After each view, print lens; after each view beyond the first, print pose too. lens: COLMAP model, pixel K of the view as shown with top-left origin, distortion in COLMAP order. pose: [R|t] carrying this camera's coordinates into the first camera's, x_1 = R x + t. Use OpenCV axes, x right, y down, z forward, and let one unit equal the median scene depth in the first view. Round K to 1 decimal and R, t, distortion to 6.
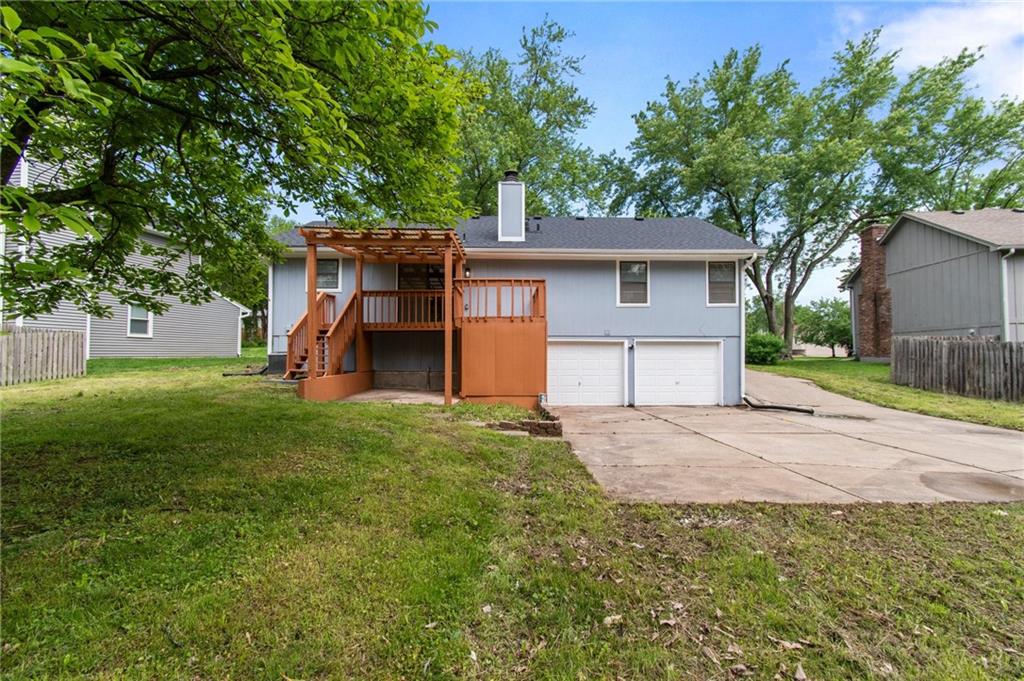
lens RADIAL K [[458.1, 0, 513.0], [0, 458.1, 357.2], [0, 0, 1]] dist [-0.000065, -0.000032]
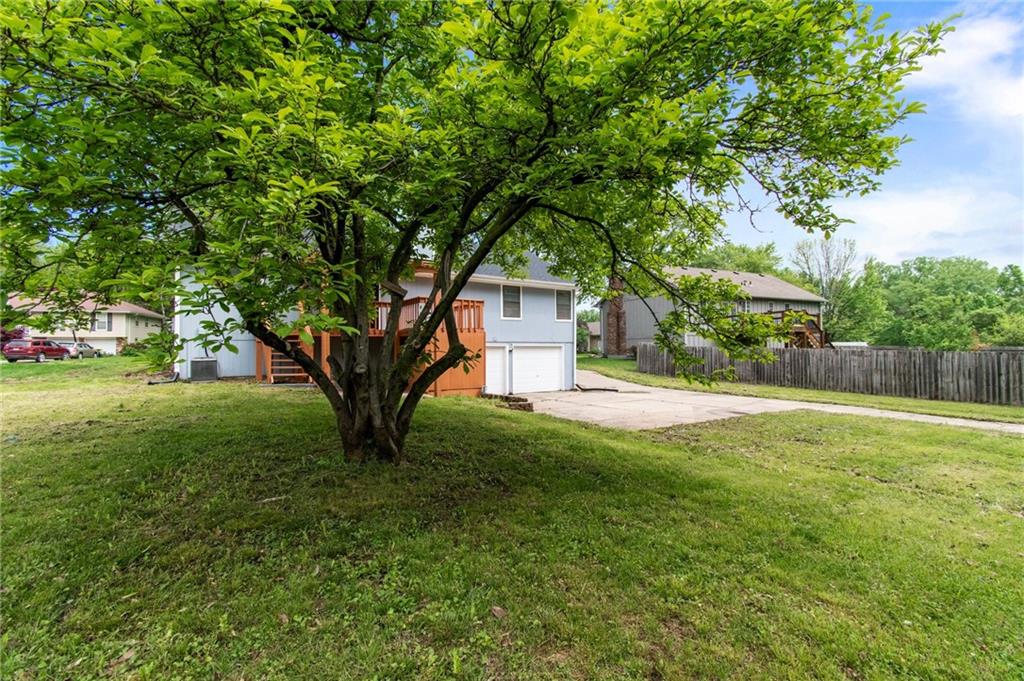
lens RADIAL K [[458.1, 0, 513.0], [0, 458.1, 357.2], [0, 0, 1]] dist [-0.000065, -0.000032]
pose [[0.849341, -0.013592, 0.527670, -0.441471], [0.013139, 0.999903, 0.004607, -0.007119], [-0.527681, 0.003021, 0.849437, -0.142330]]
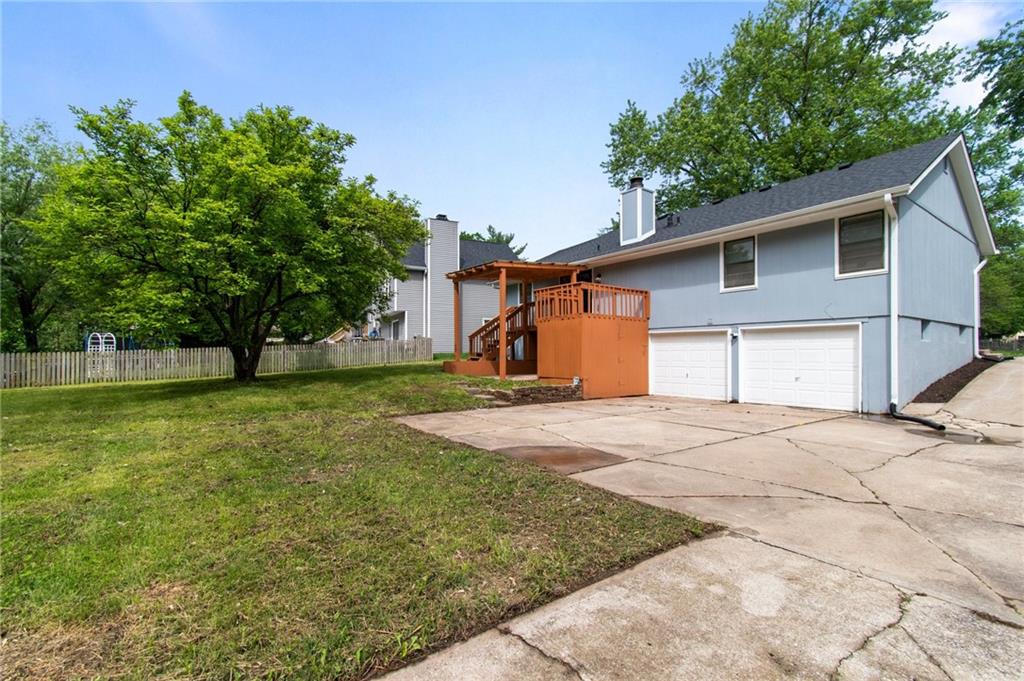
lens RADIAL K [[458.1, 0, 513.0], [0, 458.1, 357.2], [0, 0, 1]] dist [-0.000065, -0.000032]
pose [[0.594826, -0.000064, -0.803854, 0.714902], [0.010044, 0.999923, 0.007353, 0.007461], [0.803792, -0.012447, 0.594781, 0.122150]]
